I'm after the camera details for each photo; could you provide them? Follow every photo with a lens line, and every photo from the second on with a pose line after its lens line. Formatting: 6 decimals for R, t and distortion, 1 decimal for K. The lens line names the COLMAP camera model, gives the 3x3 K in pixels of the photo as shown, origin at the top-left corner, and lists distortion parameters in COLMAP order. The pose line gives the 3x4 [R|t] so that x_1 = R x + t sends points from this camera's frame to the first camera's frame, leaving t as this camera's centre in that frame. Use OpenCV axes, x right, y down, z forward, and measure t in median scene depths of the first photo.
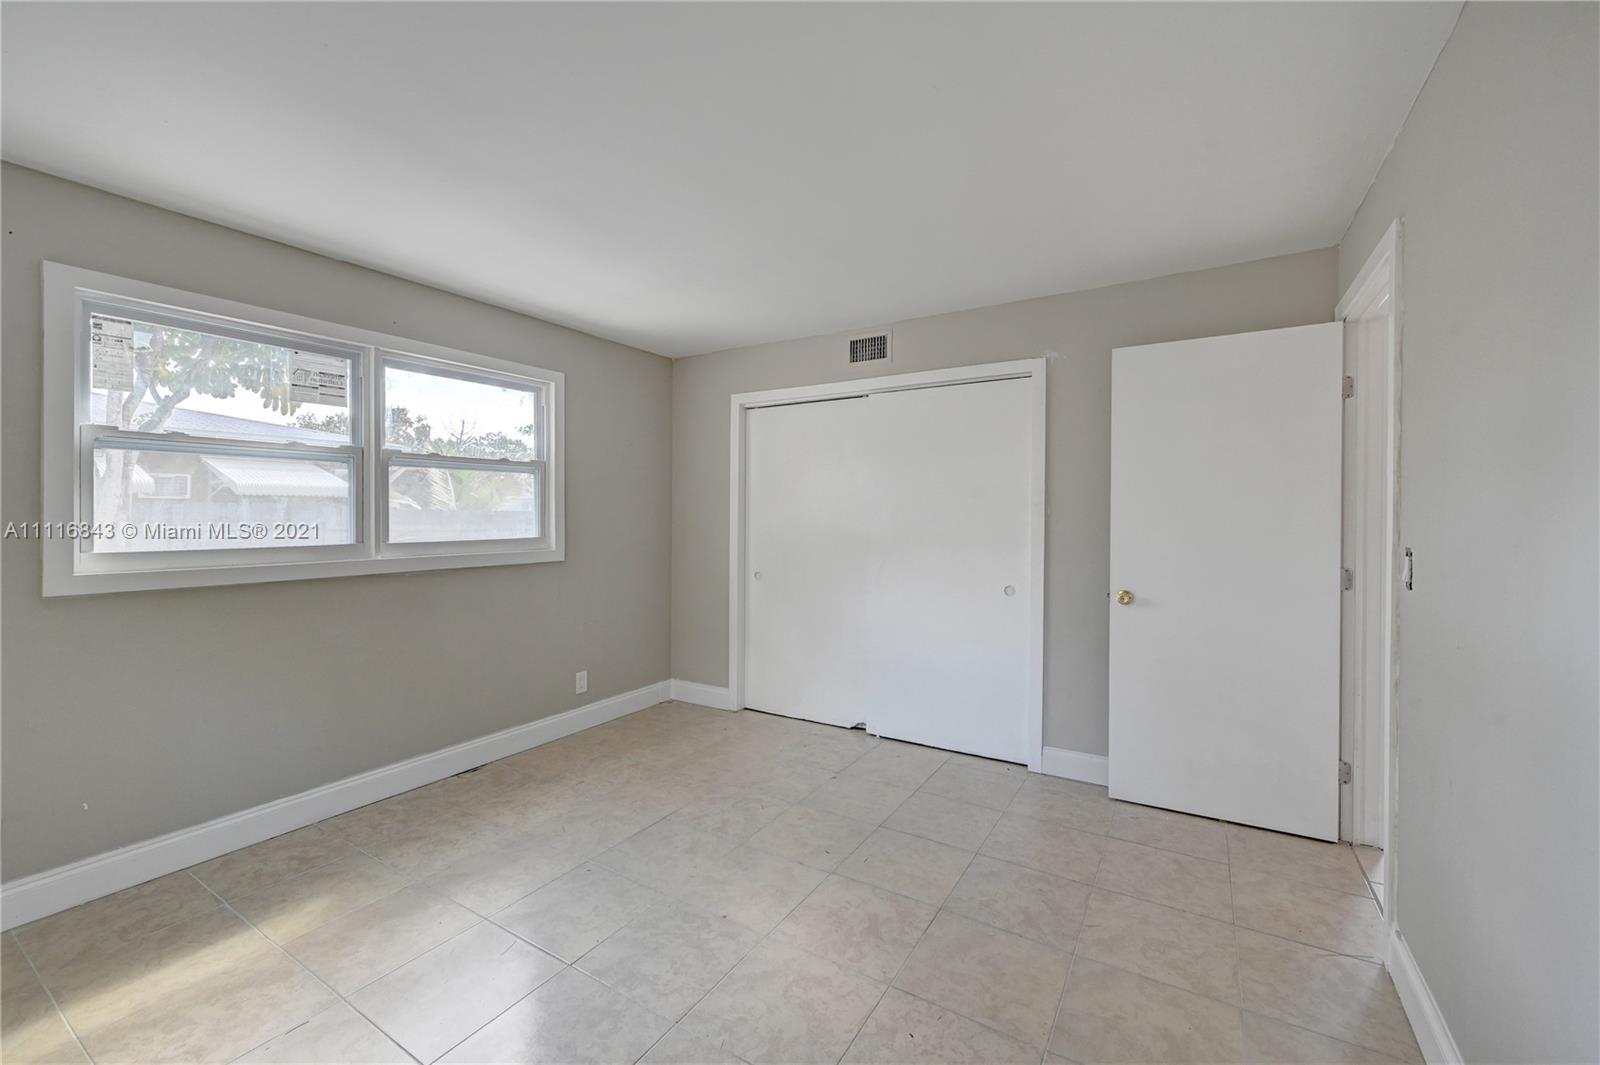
lens RADIAL K [[629.2, 0, 837.9], [0, 629.2, 515.3], [0, 0, 1]] dist [-0.000116, -0.000070]
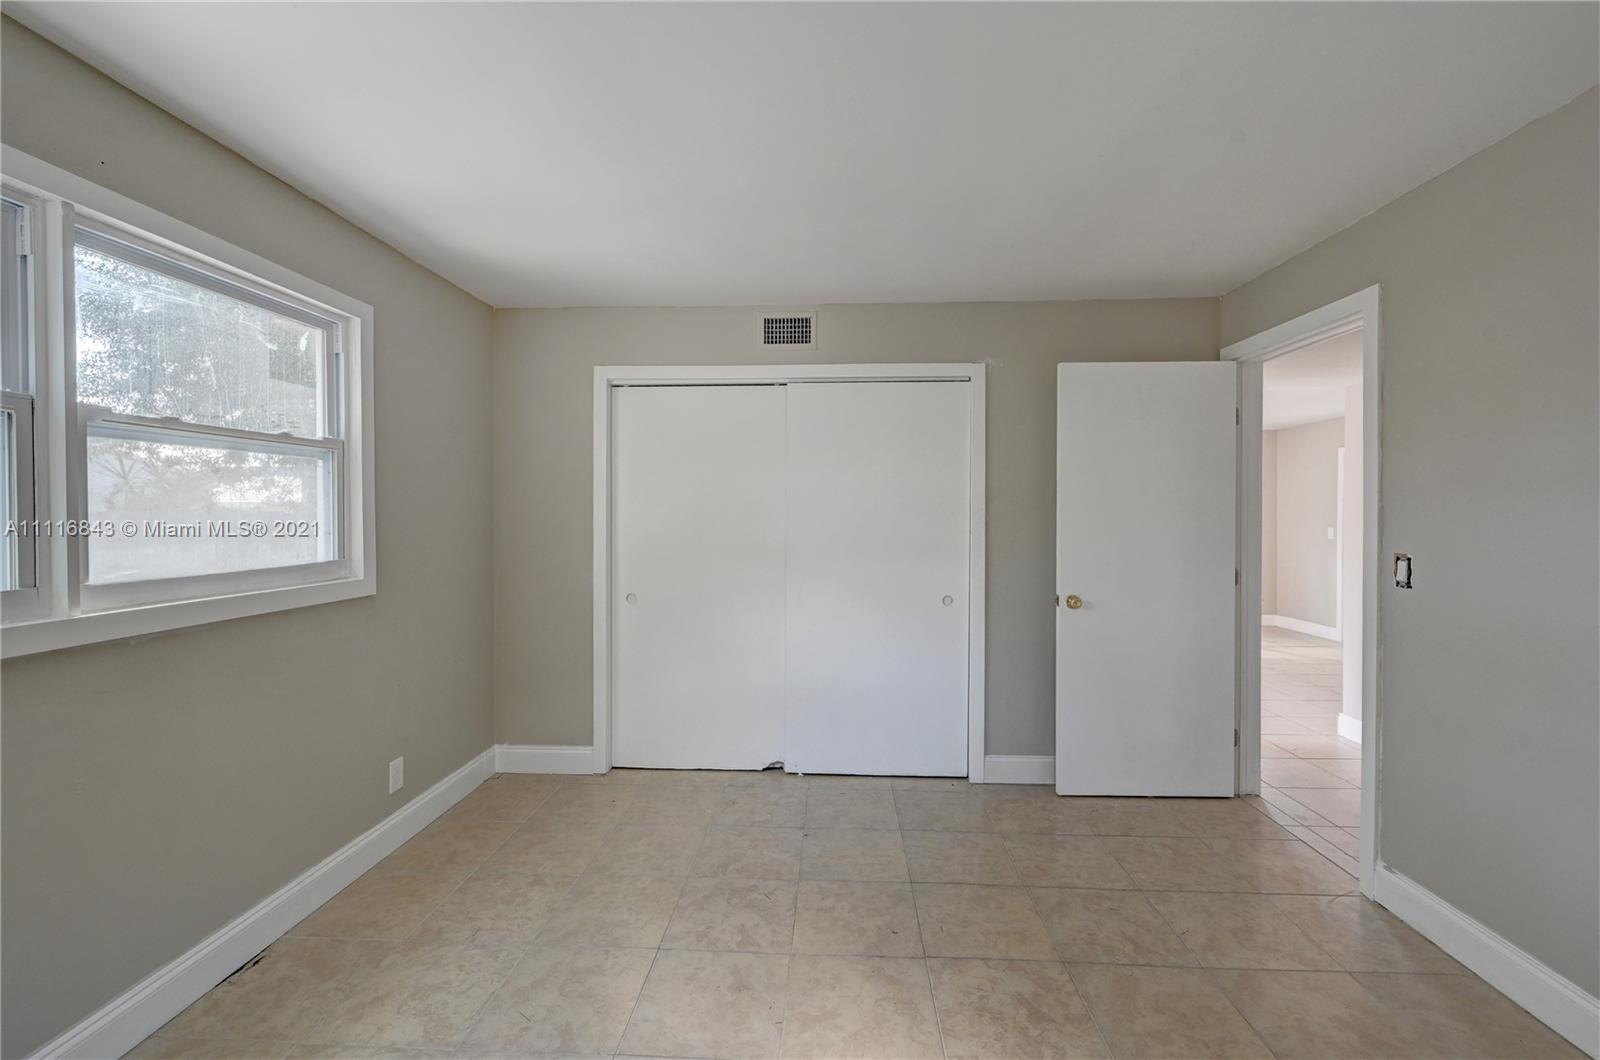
lens RADIAL K [[645.4, 0, 837.1], [0, 645.4, 518.6], [0, 0, 1]] dist [0.000811, 0.000133]
pose [[0.888928, -0.001549, 0.458044, -0.334603], [-0.001316, 0.999982, 0.005935, -0.011928], [-0.458045, -0.005879, 0.888910, 0.196860]]
